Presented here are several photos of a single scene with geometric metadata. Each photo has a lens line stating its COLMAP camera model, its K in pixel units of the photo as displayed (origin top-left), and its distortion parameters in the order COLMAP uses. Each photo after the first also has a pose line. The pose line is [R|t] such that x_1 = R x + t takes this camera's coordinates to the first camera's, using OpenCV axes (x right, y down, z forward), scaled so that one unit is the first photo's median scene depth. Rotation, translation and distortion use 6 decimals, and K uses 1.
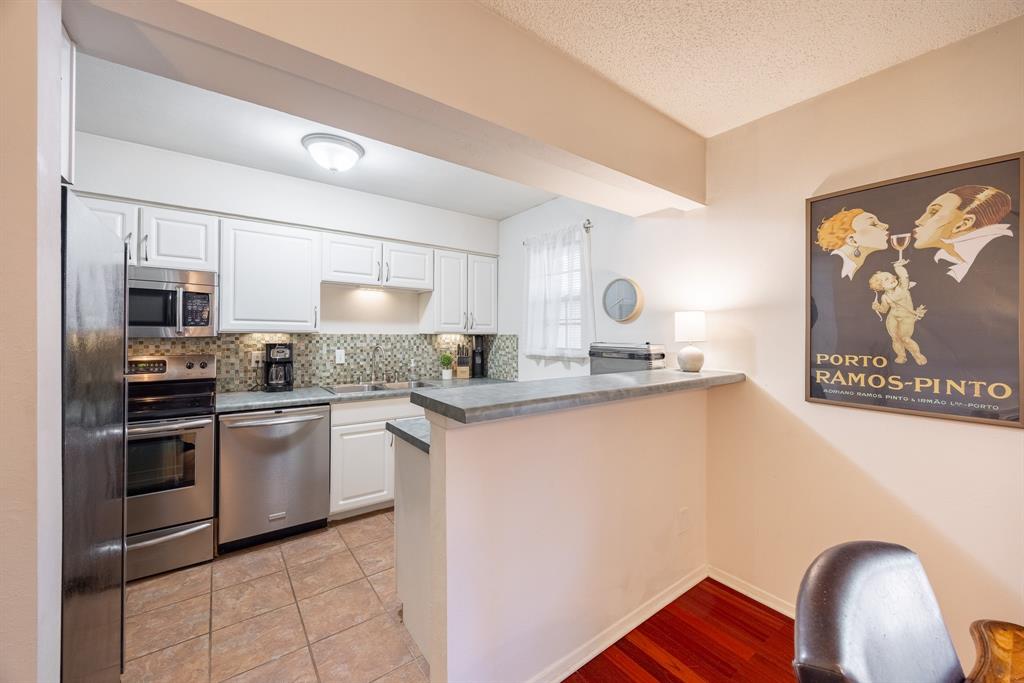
lens RADIAL K [[394.9, 0, 508.7], [0, 394.9, 332.9], [0, 0, 1]] dist [-0.001438, -0.000187]
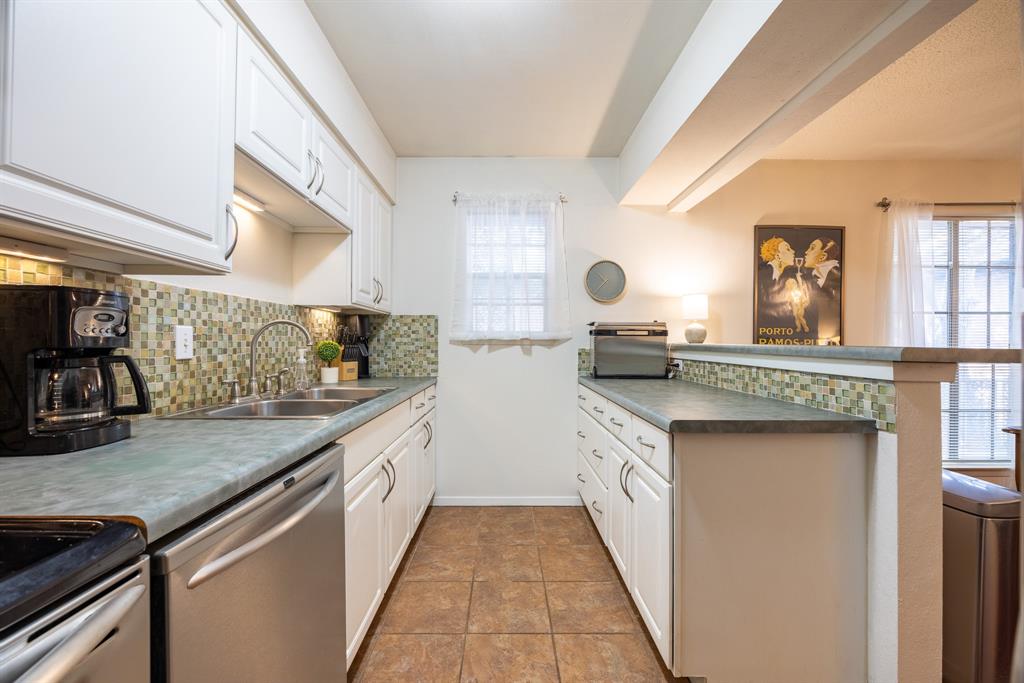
lens RADIAL K [[394.9, 0, 508.9], [0, 394.9, 341.8], [0, 0, 1]] dist [-0.001438, -0.000187]
pose [[0.587699, -0.002194, 0.809077, -0.557780], [-0.004051, 0.999976, 0.005654, 0.055415], [-0.809069, -0.006601, 0.587676, 0.478745]]
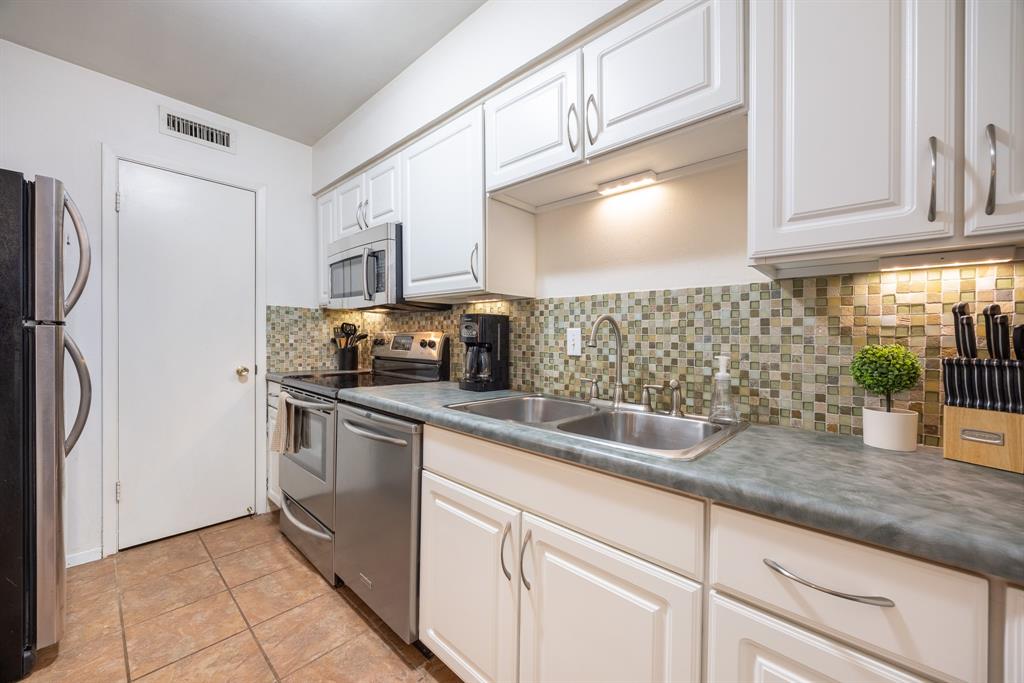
lens RADIAL K [[394.9, 0, 511.3], [0, 394.9, 338.8], [0, 0, 1]] dist [-0.001438, -0.000187]
pose [[0.178137, -0.002208, -0.984003, 0.053450], [-0.010751, 0.999933, -0.004190, 0.058926], [0.983947, 0.011326, 0.178102, 0.826865]]
